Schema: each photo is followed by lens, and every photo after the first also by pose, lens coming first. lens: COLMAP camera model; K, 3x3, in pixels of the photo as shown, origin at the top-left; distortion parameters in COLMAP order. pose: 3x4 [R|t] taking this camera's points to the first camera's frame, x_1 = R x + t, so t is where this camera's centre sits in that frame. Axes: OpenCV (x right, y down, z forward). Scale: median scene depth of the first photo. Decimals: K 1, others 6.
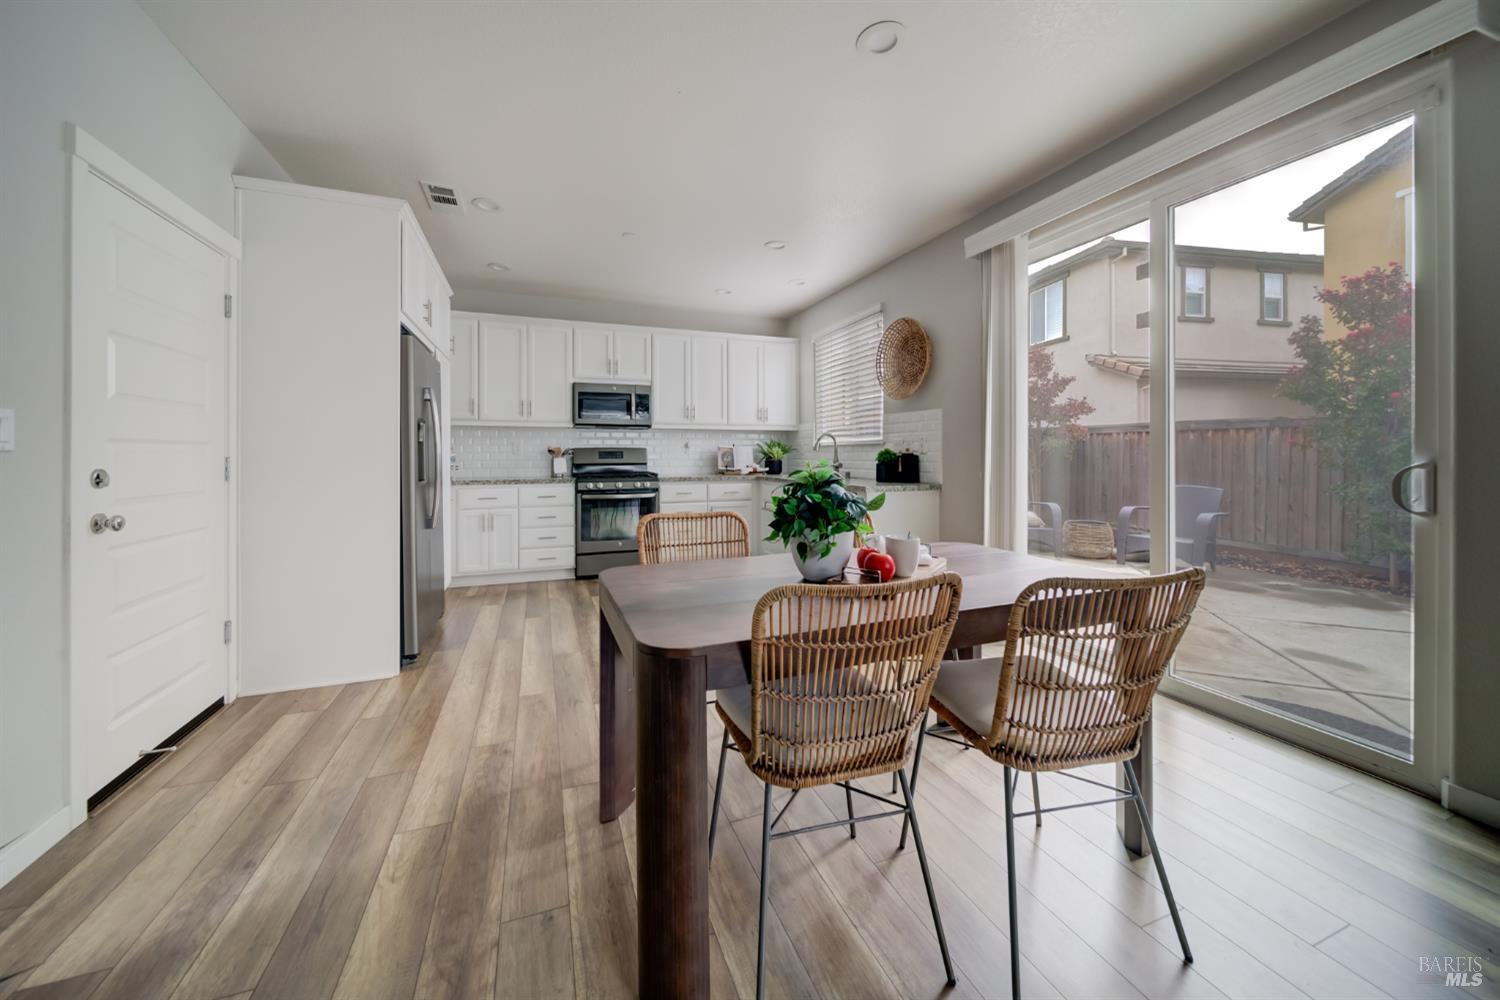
lens RADIAL K [[541.7, 0, 747.2], [0, 541.7, 452.5], [0, 0, 1]] dist [-0.000042, 0.000015]
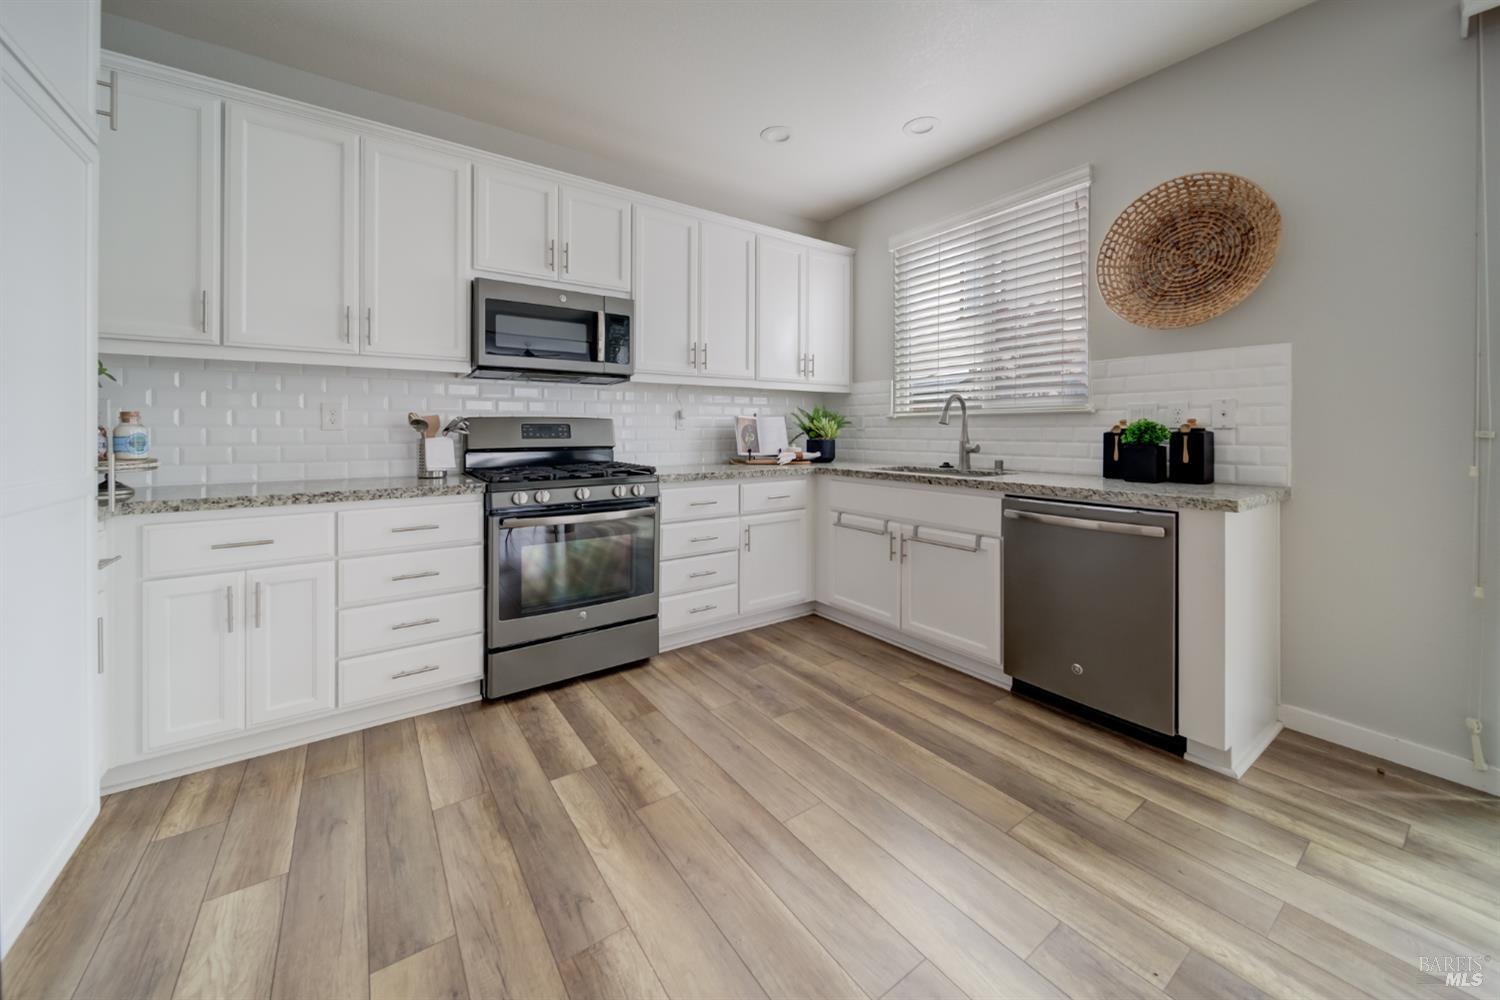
lens RADIAL K [[564.8, 0, 783.0], [0, 564.8, 426.1], [0, 0, 1]] dist [0.002216, 0.000359]
pose [[0.962063, 0.002000, 0.272819, -0.194137], [-0.001084, 0.999993, -0.003509, 0.001488], [-0.272824, 0.003080, 0.962059, 0.448692]]
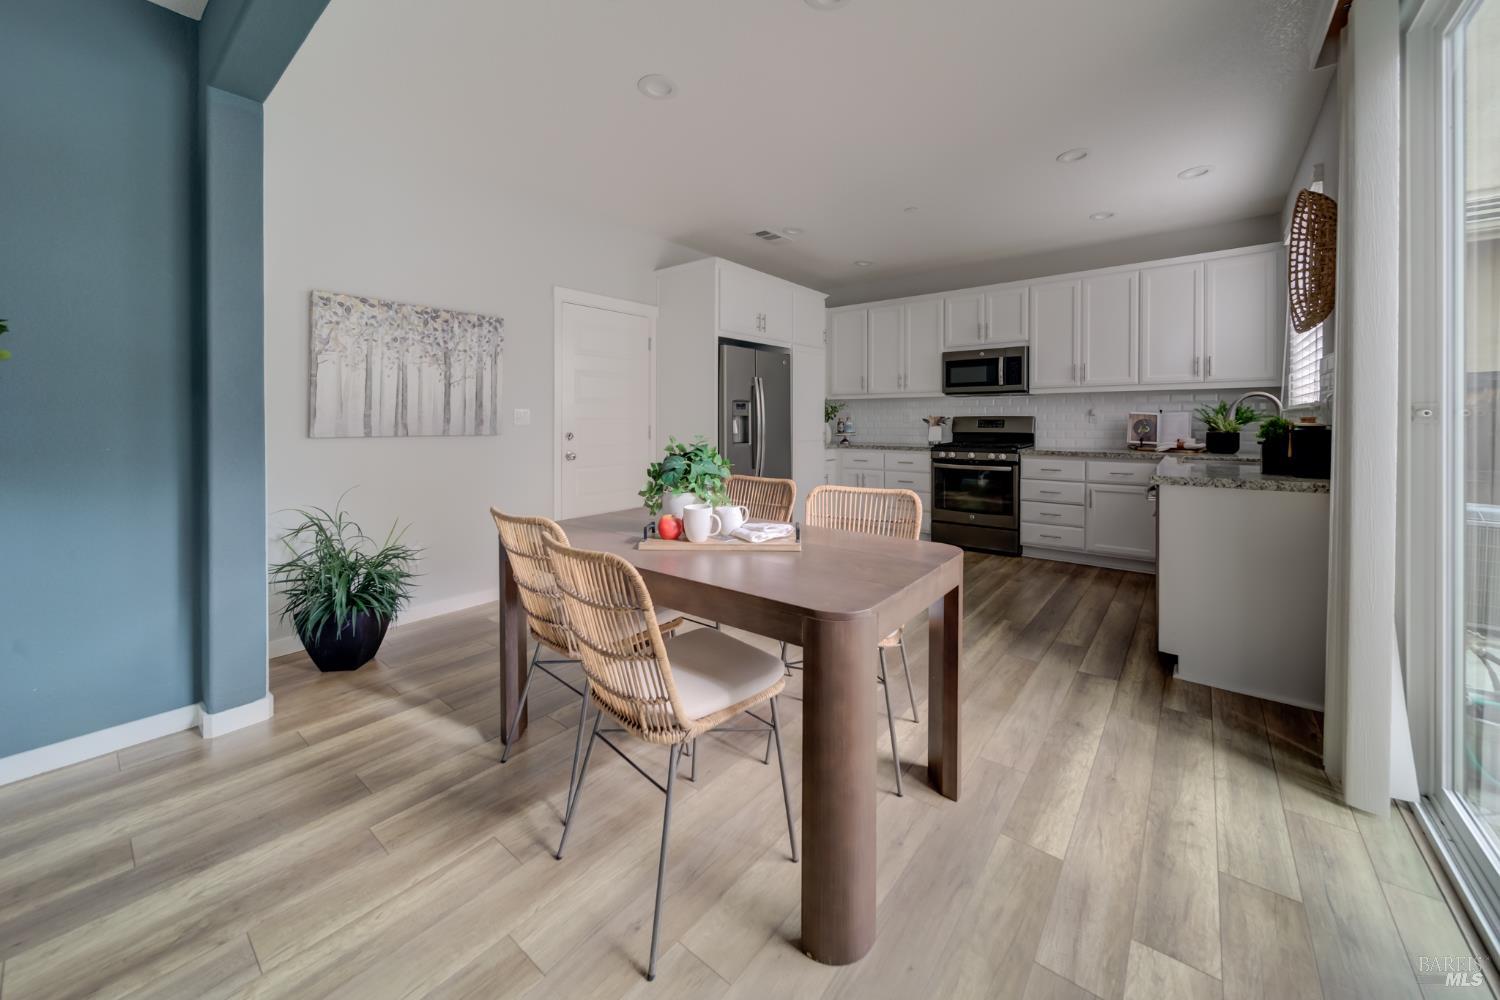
lens RADIAL K [[567.4, 0, 755.7], [0, 567.4, 431.6], [0, 0, 1]] dist [0.000405, 0.000152]
pose [[0.518048, 0.017746, -0.855167, 0.407321], [0.006467, 0.999675, 0.024663, -0.009379], [0.855327, -0.018307, 0.517765, 0.145329]]
